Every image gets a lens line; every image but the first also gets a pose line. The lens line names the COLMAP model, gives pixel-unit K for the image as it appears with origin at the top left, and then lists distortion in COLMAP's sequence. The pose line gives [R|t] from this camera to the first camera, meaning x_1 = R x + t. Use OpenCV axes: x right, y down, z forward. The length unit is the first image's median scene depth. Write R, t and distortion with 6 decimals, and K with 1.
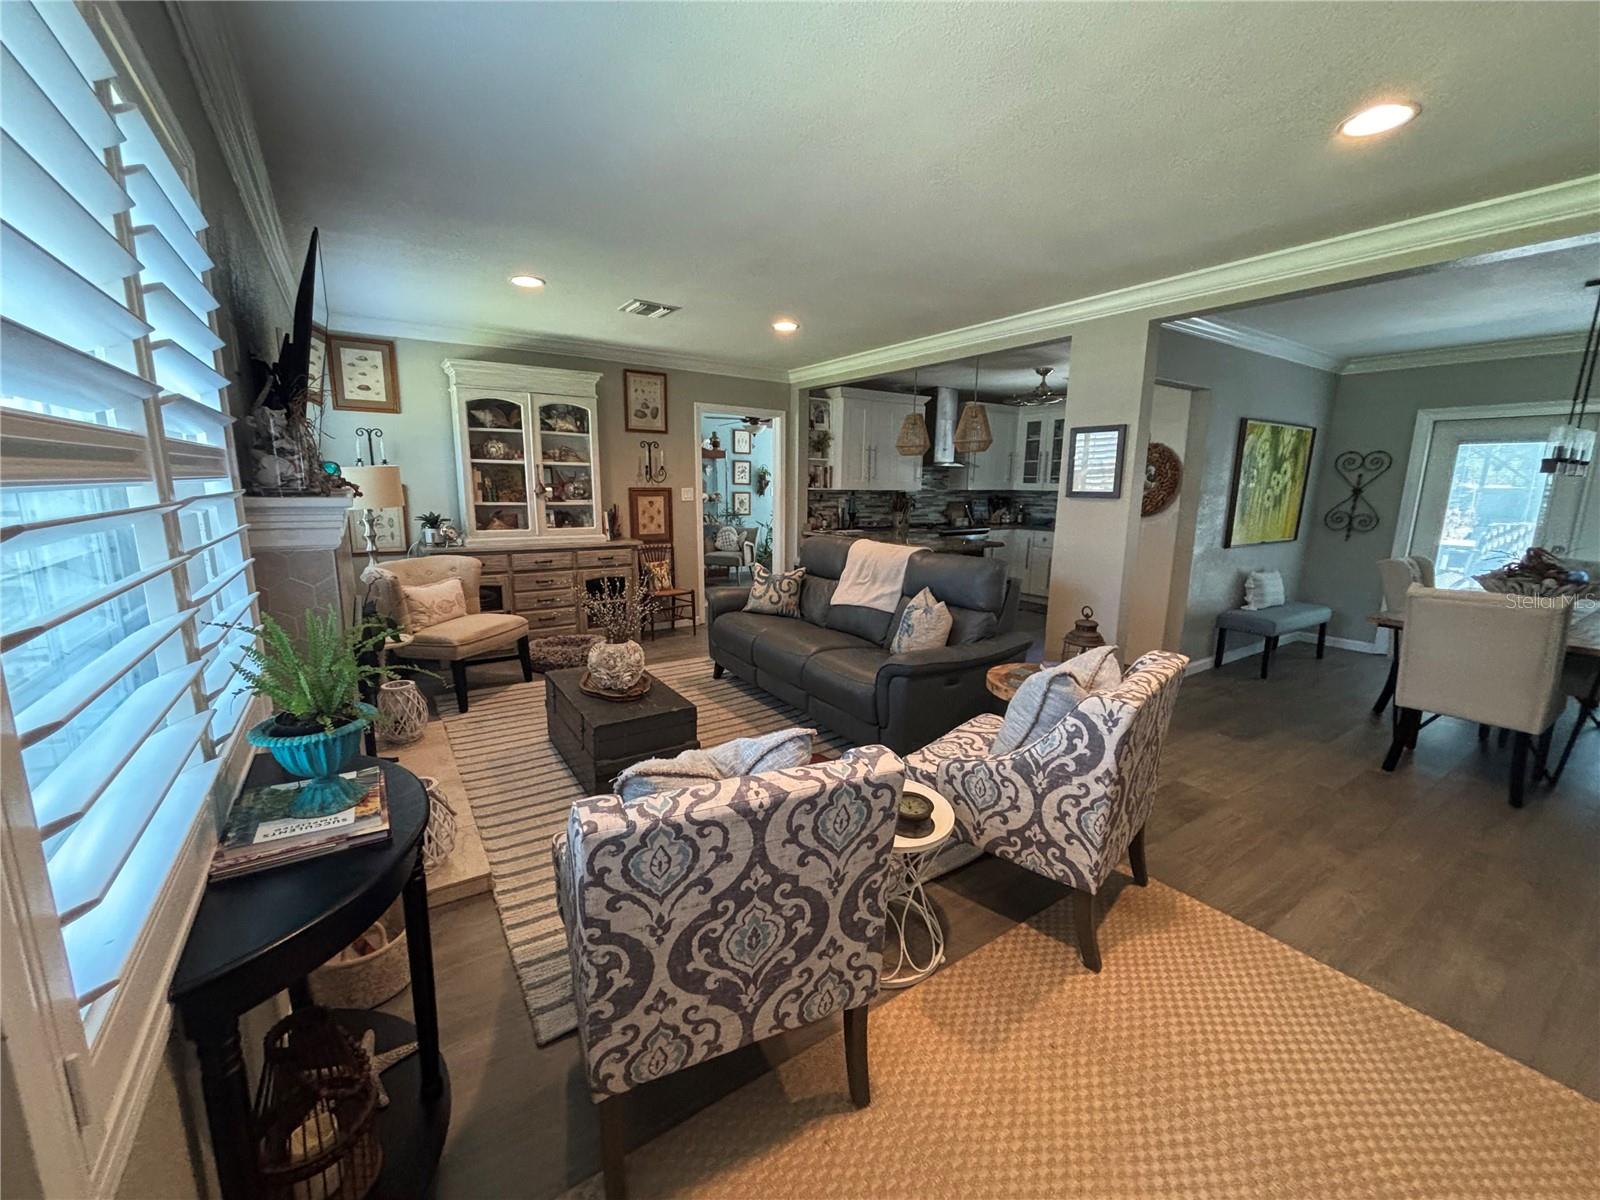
lens RADIAL K [[646.6, 0, 800.0], [0, 646.6, 600.0], [0, 0, 1]] dist [0.001312, -0.000232]
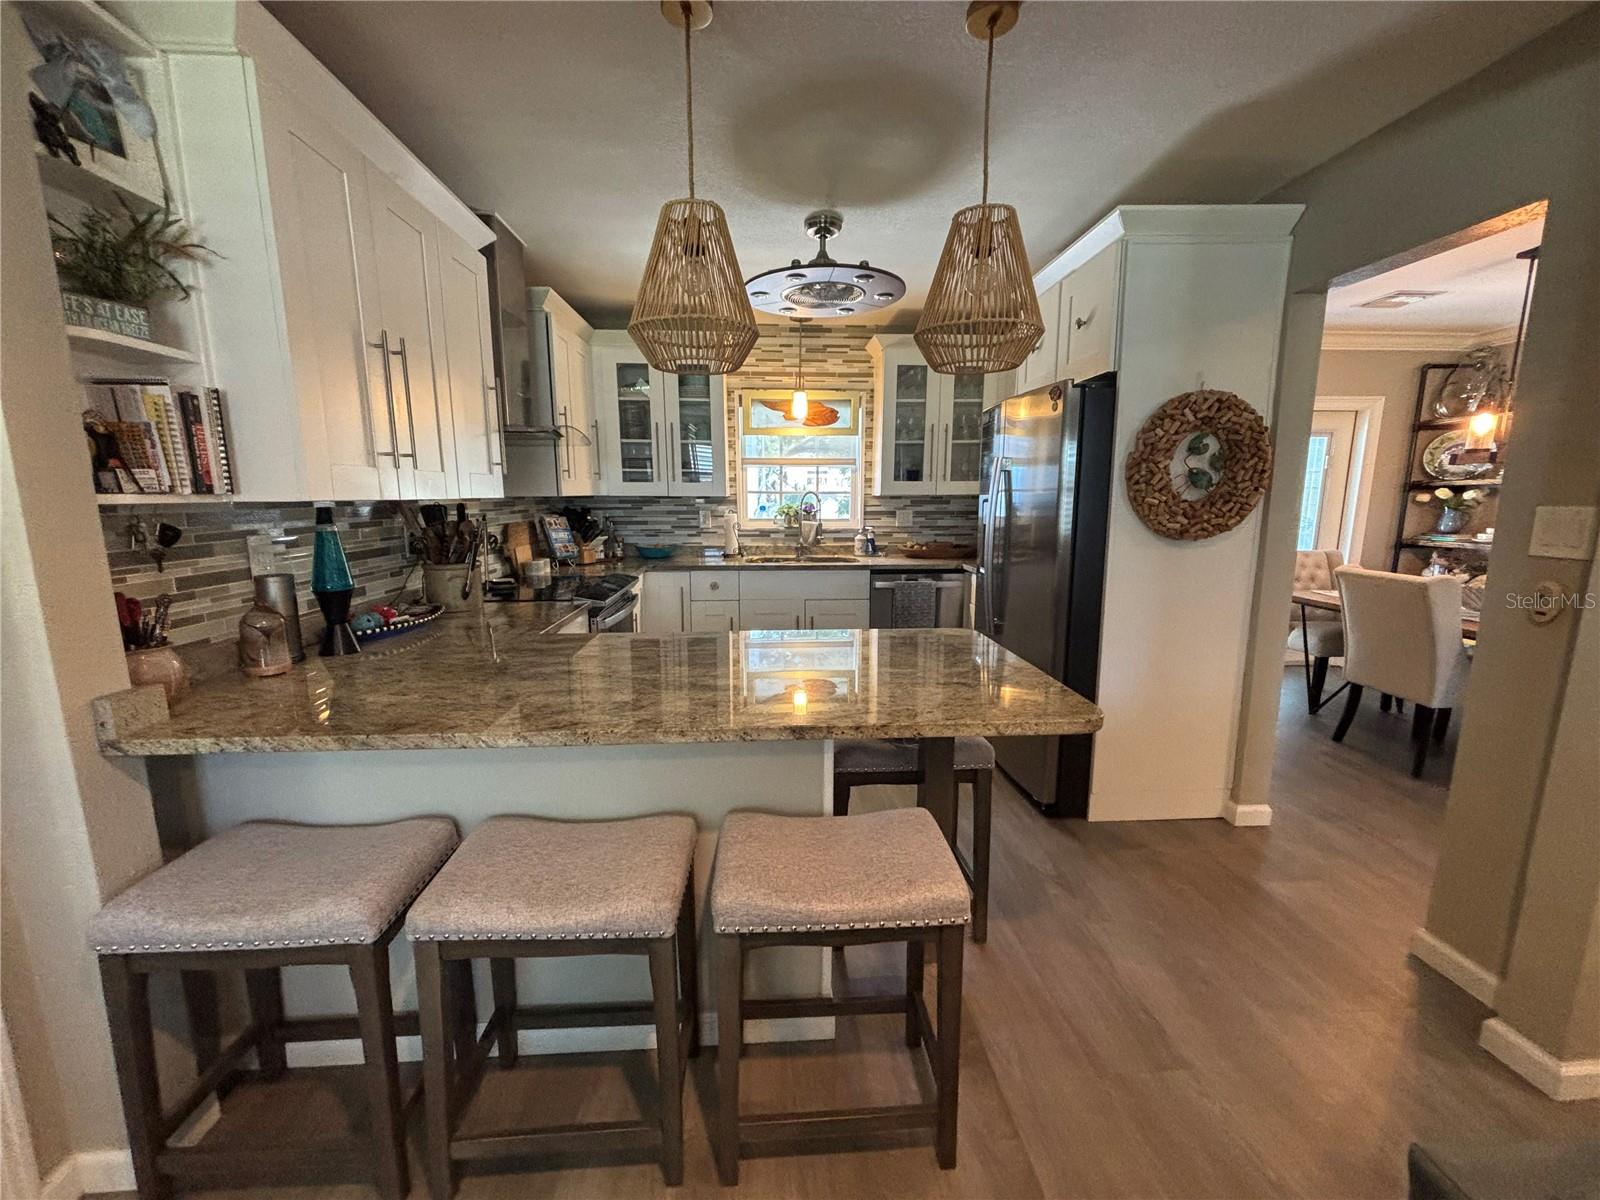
lens RADIAL K [[638.9, 0, 800.0], [0, 638.9, 600.0], [0, 0, 1]] dist [-0.002200, -0.000837]
pose [[0.510737, -0.153122, 0.845991, -0.136987], [0.164680, 0.983215, 0.078540, -0.421811], [-0.843818, 0.099204, 0.527381, 2.490053]]
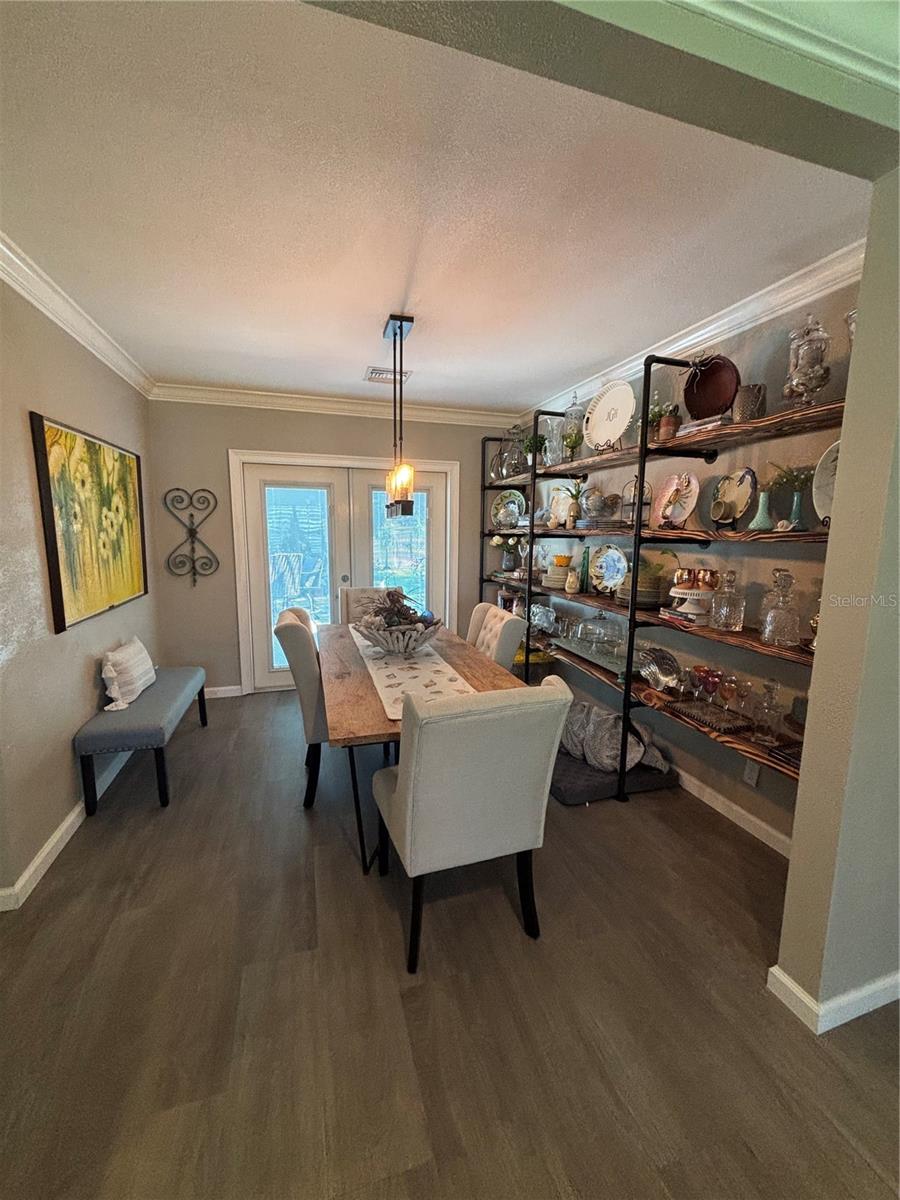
lens RADIAL K [[485.0, 0, 450.0], [0, 485.0, 602.7], [0, 0, 1]] dist [0.001312, -0.000232]
pose [[0.294461, -0.154261, 0.943131, 0.850918], [0.166146, 0.980121, 0.108438, -0.236486], [-0.941110, 0.124767, 0.314237, 1.269147]]
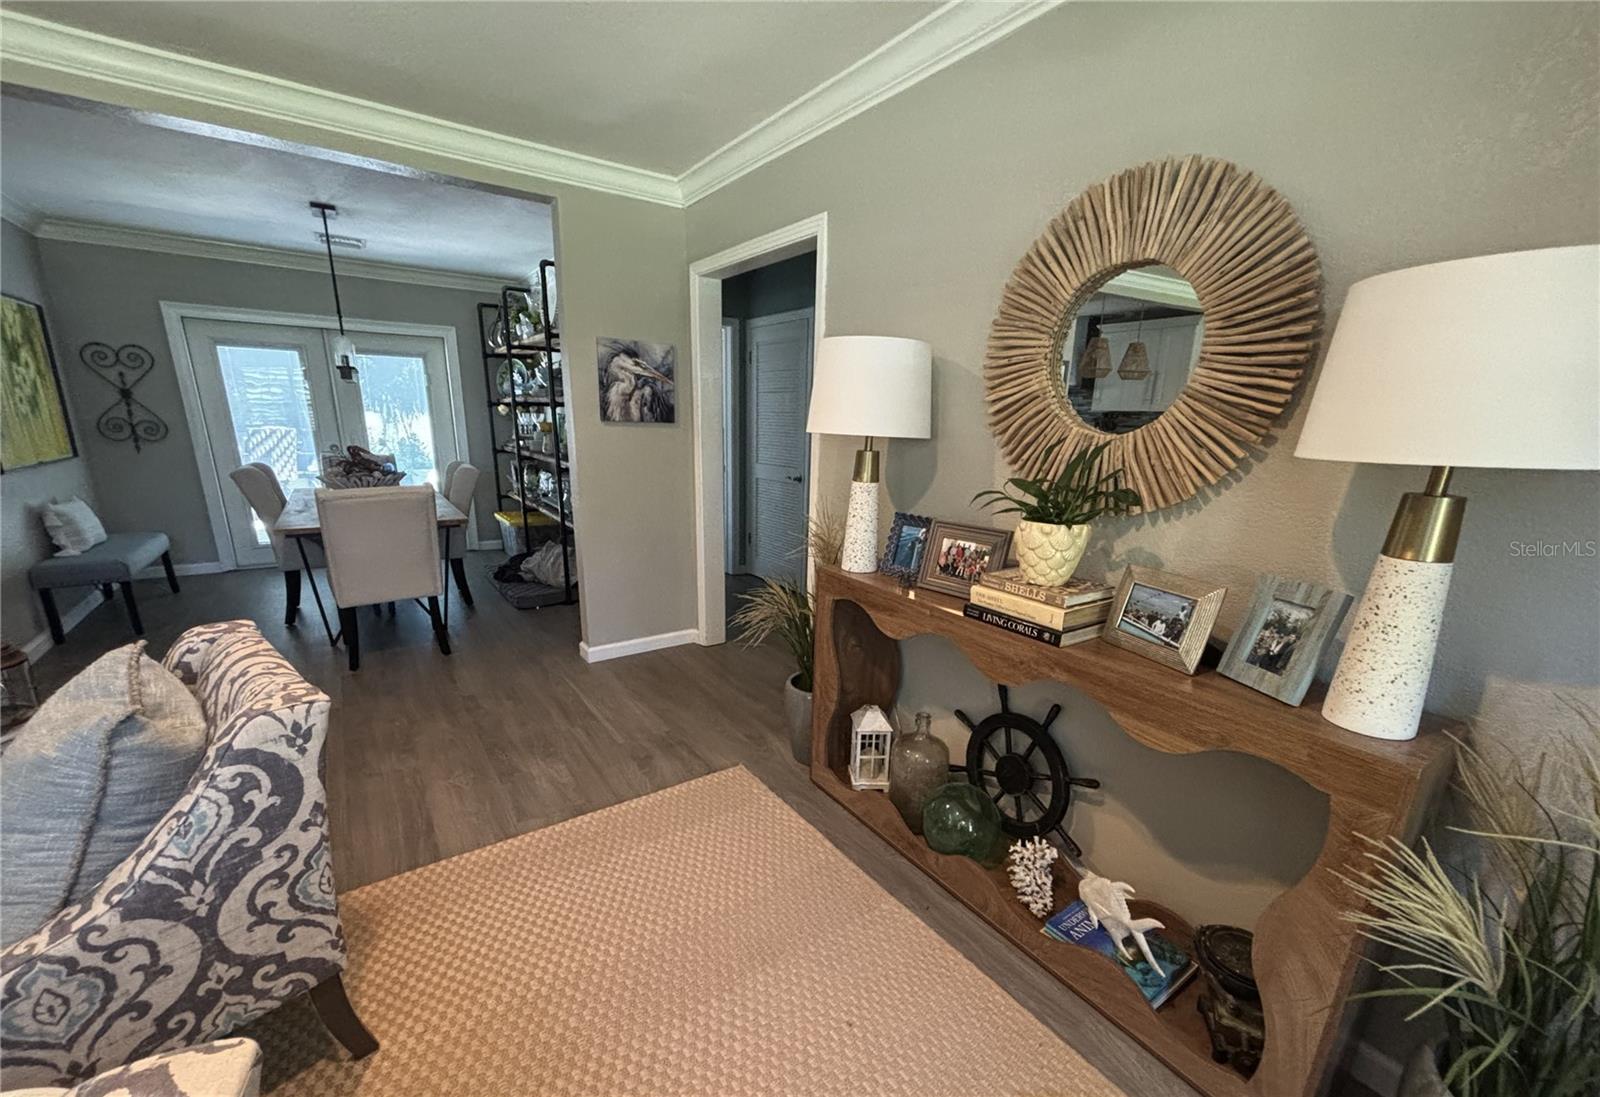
lens RADIAL K [[642.0, 0, 795.0], [0, 642.0, 598.2], [0, 0, 1]] dist [0.005841, 0.000418]
pose [[-0.007502, -0.287752, 0.957676, -0.103307], [0.157089, 0.945472, 0.285316, -0.050187], [-0.987556, 0.152581, 0.038110, 0.395921]]
